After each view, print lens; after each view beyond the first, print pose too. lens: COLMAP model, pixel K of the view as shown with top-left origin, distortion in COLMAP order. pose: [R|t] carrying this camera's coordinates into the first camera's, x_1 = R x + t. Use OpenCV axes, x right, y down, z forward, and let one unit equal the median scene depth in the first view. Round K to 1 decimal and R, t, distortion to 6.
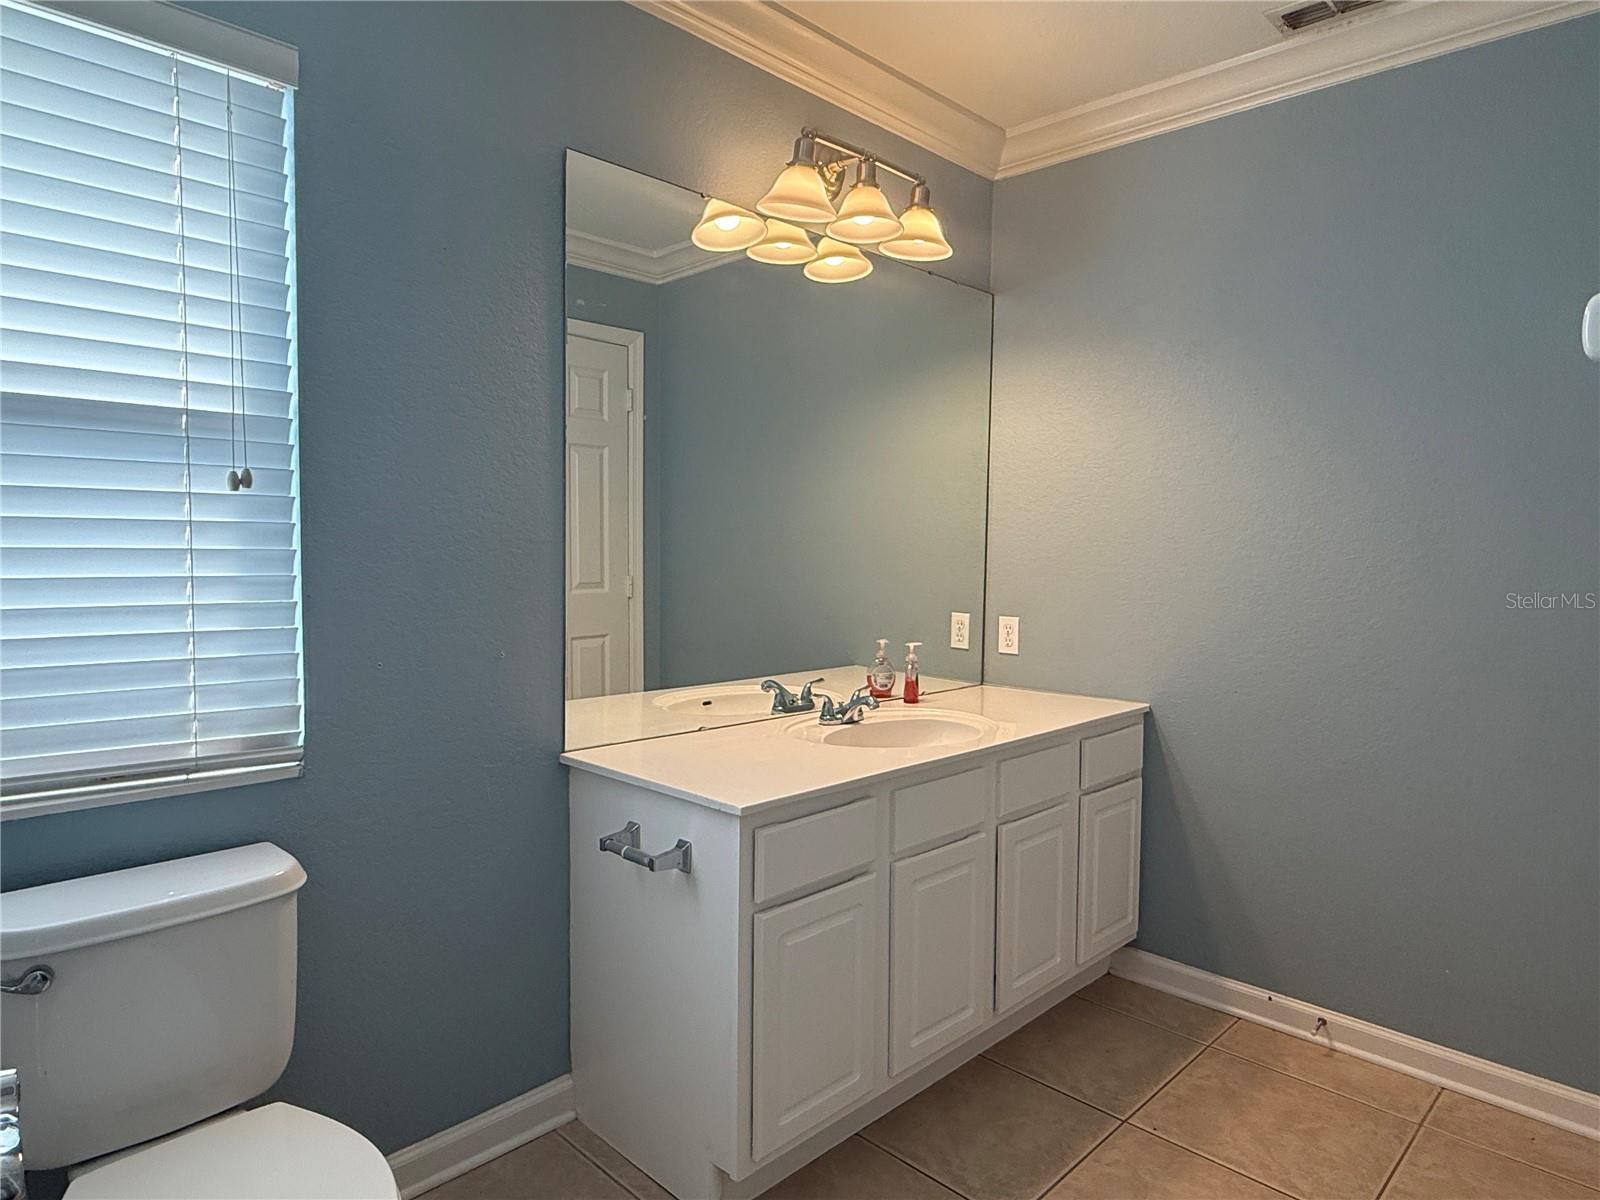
lens RADIAL K [[1000.5, 0, 816.7], [0, 1000.5, 580.2], [0, 0, 1]] dist [0.040020, -0.004751]
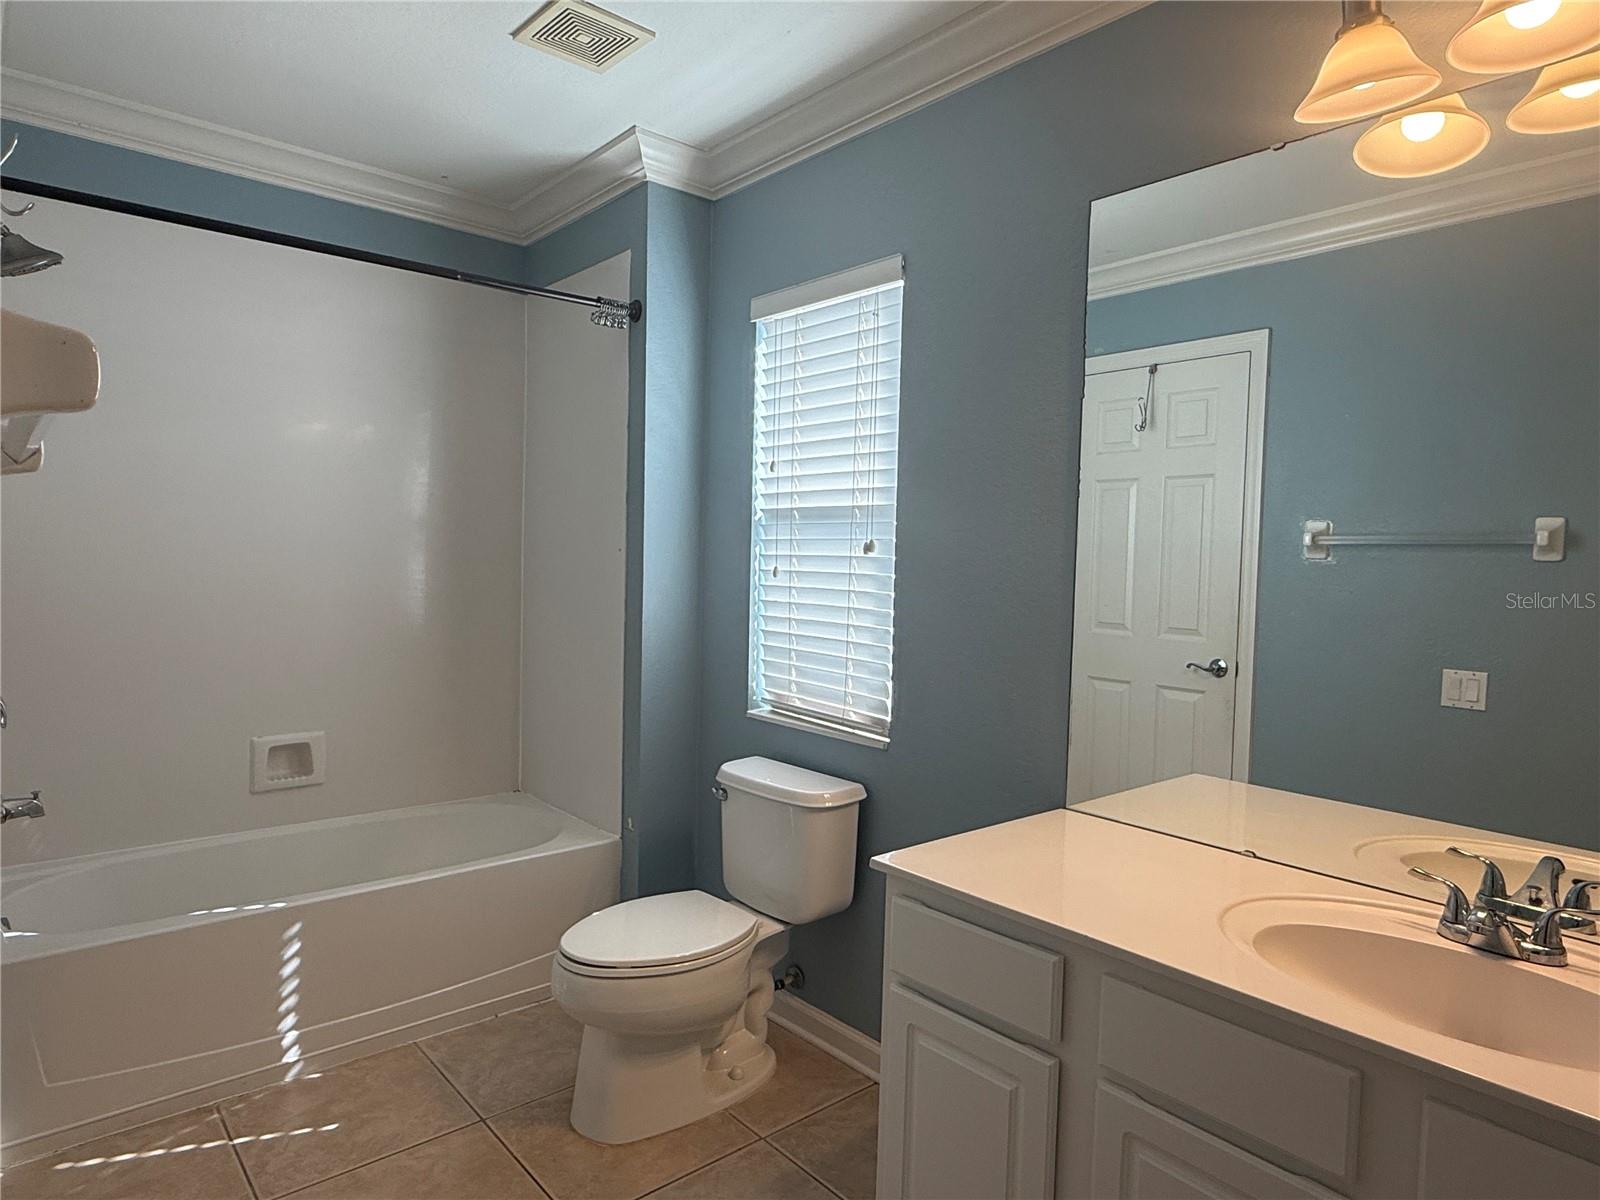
lens RADIAL K [[1000.5, 0, 795.1], [0, 1000.5, 614.3], [0, 0, 1]] dist [0.040020, -0.004751]
pose [[-0.109371, 0.039763, -0.993205, 0.682858], [-0.084542, 0.995207, 0.049153, -0.044349], [0.990399, 0.089344, -0.105485, 0.746812]]
